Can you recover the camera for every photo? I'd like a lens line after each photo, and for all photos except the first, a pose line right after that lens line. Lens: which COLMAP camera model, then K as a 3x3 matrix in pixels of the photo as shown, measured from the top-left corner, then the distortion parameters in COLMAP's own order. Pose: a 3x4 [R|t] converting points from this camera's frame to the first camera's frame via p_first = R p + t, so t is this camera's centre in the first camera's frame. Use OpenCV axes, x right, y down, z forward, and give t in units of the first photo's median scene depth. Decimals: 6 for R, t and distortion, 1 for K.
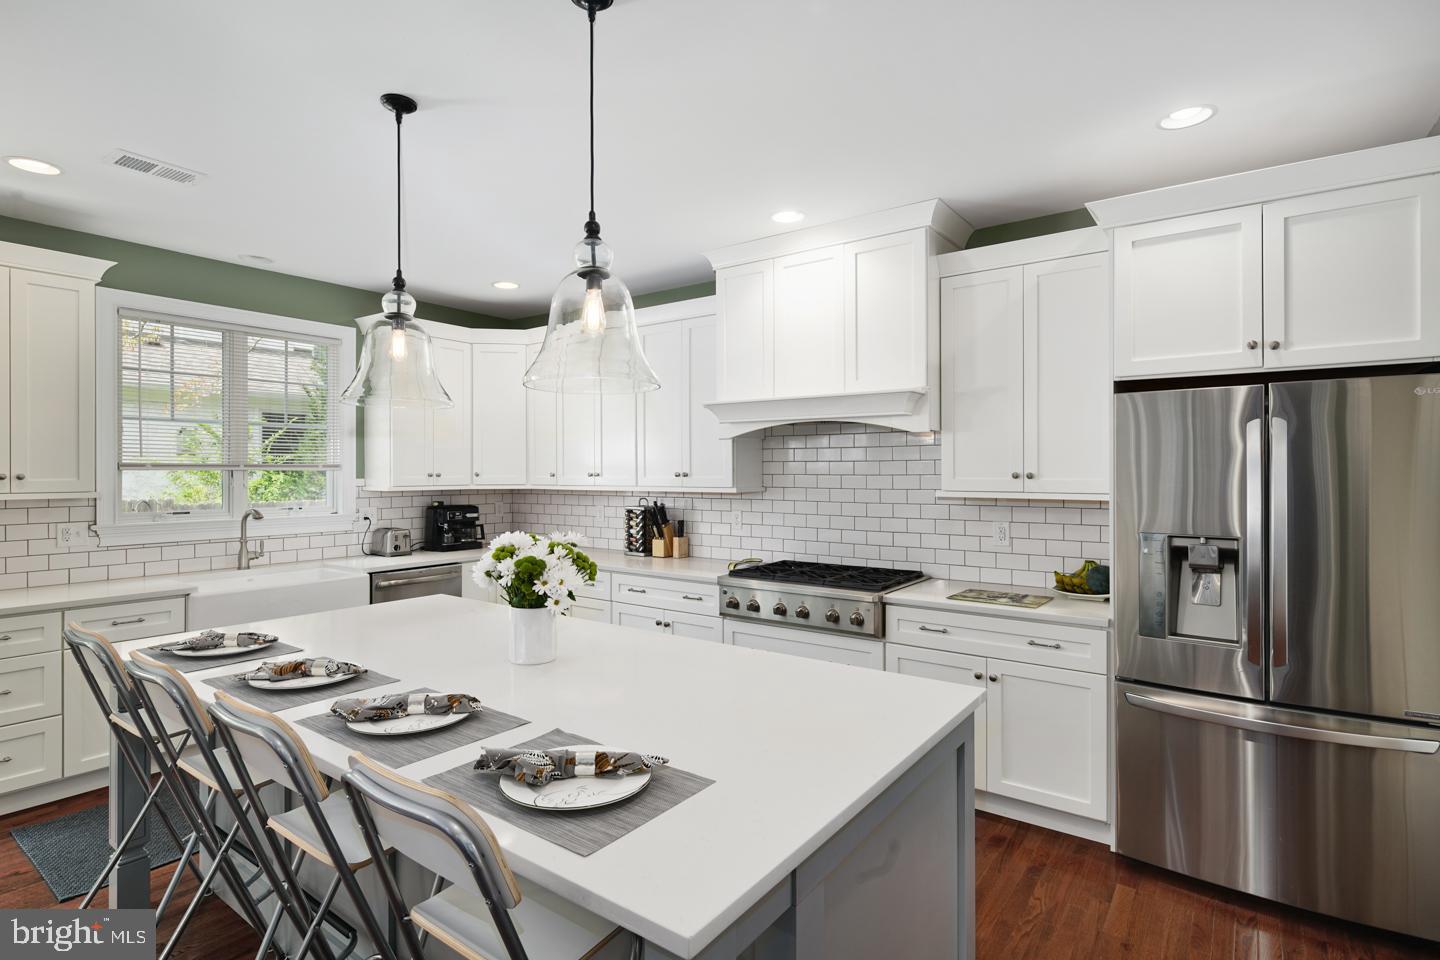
lens RADIAL K [[710.6, 0, 703.3], [0, 710.6, 474.3], [0, 0, 1]] dist [0.001215, -0.000183]
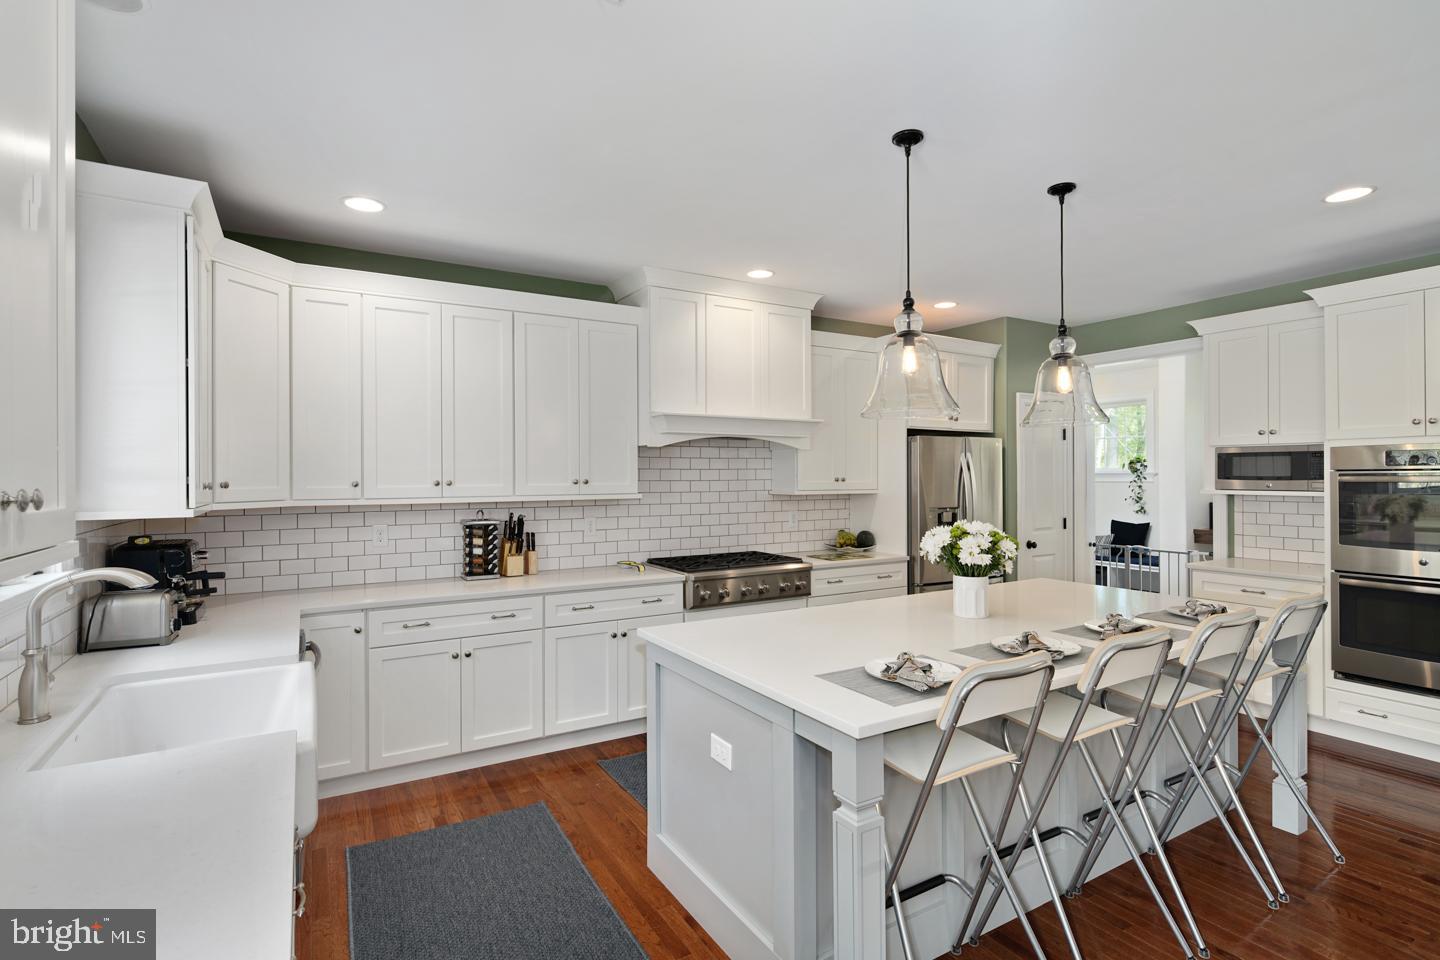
lens RADIAL K [[710.6, 0, 703.3], [0, 710.6, 474.3], [0, 0, 1]] dist [0.001215, -0.000183]
pose [[0.387730, 0.004388, 0.921762, -0.968052], [0.008719, 0.999926, -0.008428, 0.000313], [-0.921732, 0.011304, 0.387664, 0.550393]]
